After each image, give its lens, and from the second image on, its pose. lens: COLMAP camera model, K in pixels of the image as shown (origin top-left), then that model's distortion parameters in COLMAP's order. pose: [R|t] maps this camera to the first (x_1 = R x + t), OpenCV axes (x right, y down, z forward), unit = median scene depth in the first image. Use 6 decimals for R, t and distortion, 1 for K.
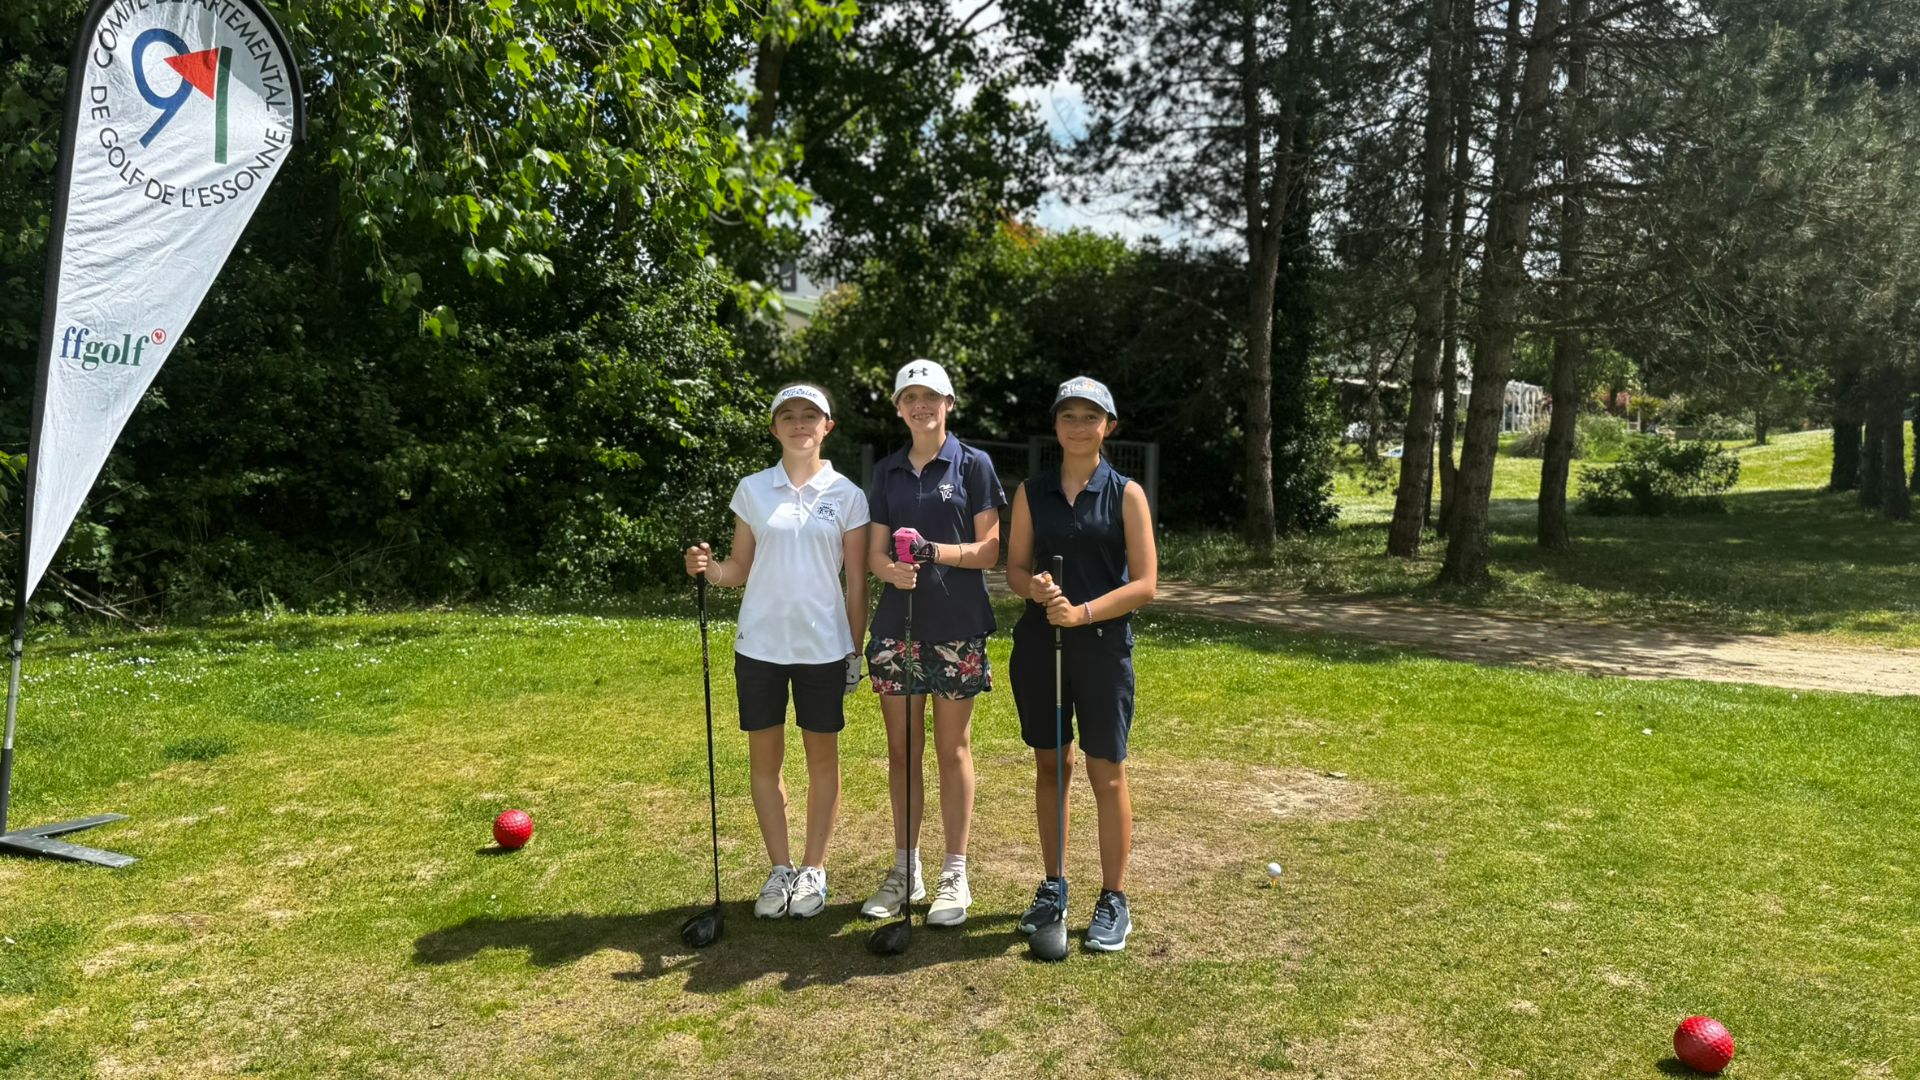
lens RADIAL K [[1528.9, 0, 959.9], [0, 1528.9, 534.5], [0, 0, 1]] dist [-0.006142, -0.002392]
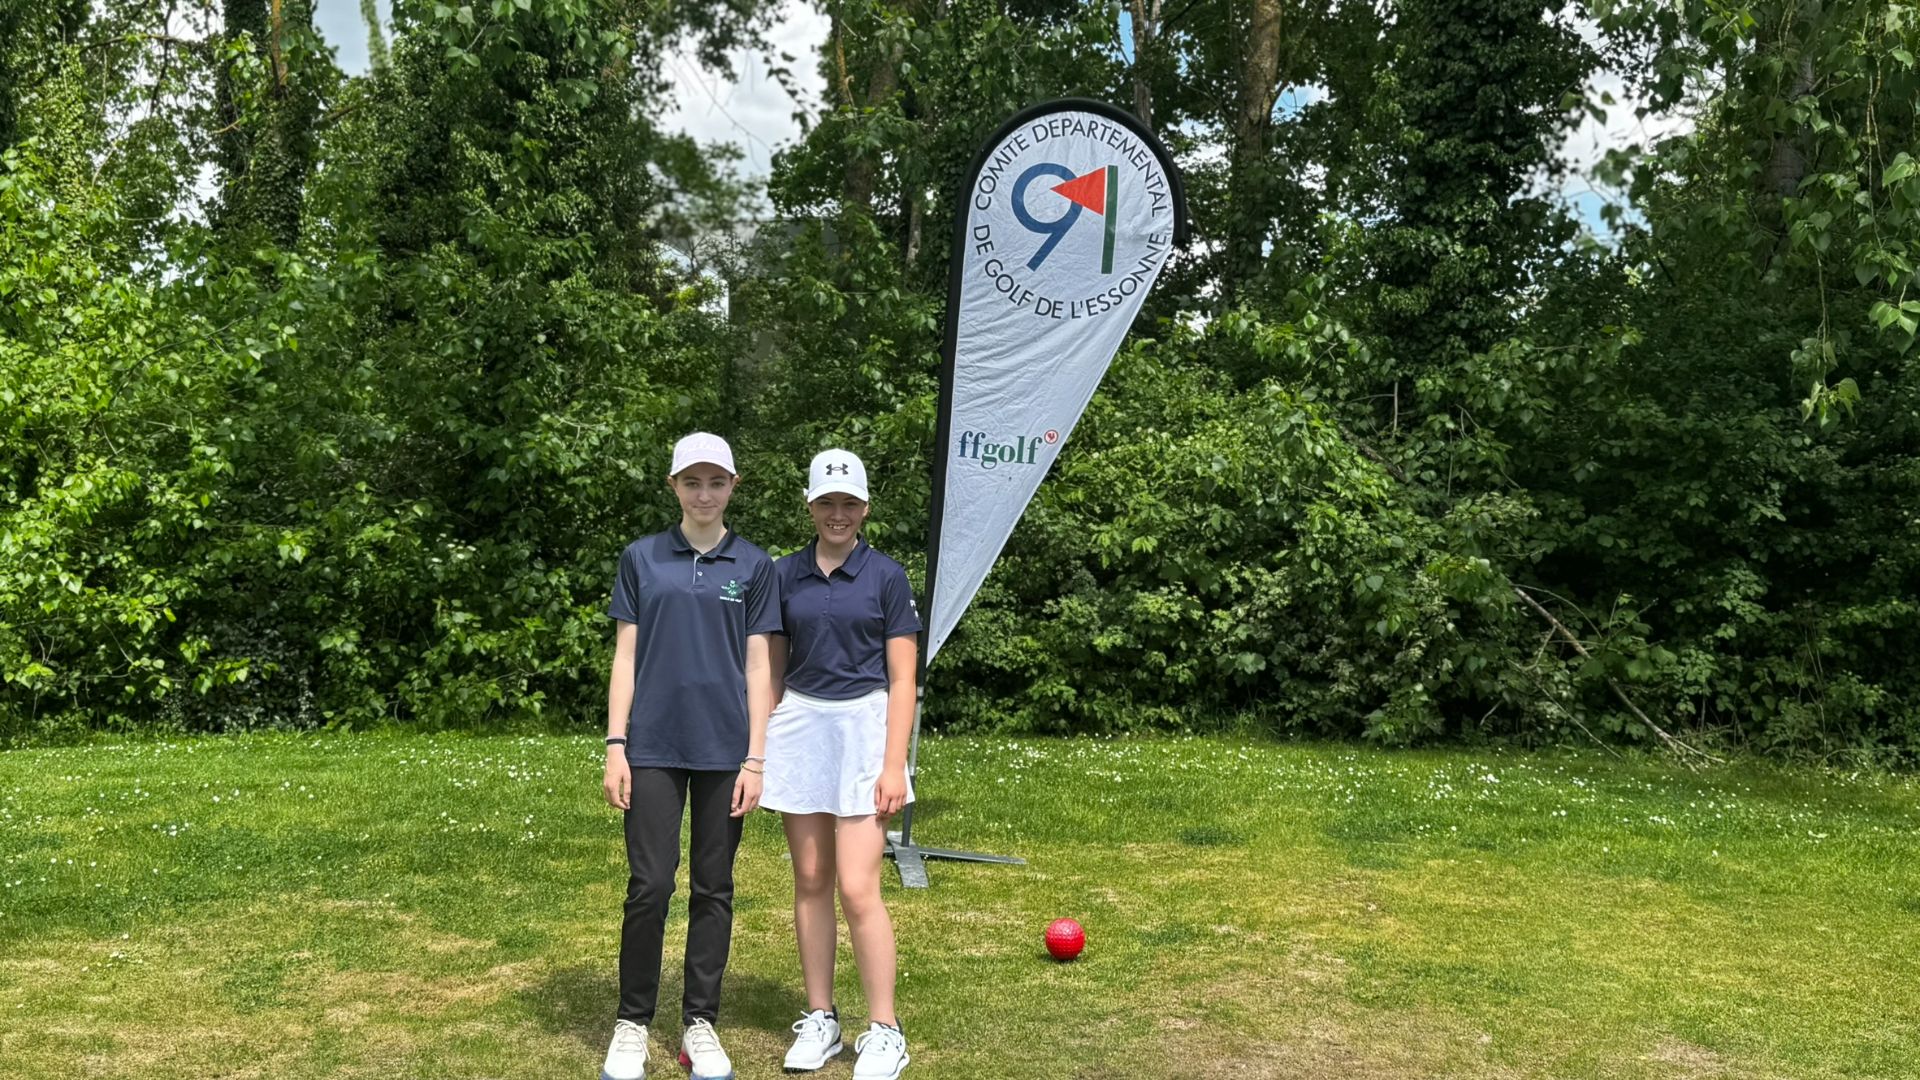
lens RADIAL K [[1817.1, 0, 959.8], [0, 1817.1, 541.8], [0, 0, 1]] dist [0.002520, 0.000000]
pose [[0.384766, 0.009416, -0.922966, 0.689458], [-0.082596, 0.996288, -0.024269, -0.016988], [0.919311, 0.085571, 0.384115, 0.453621]]
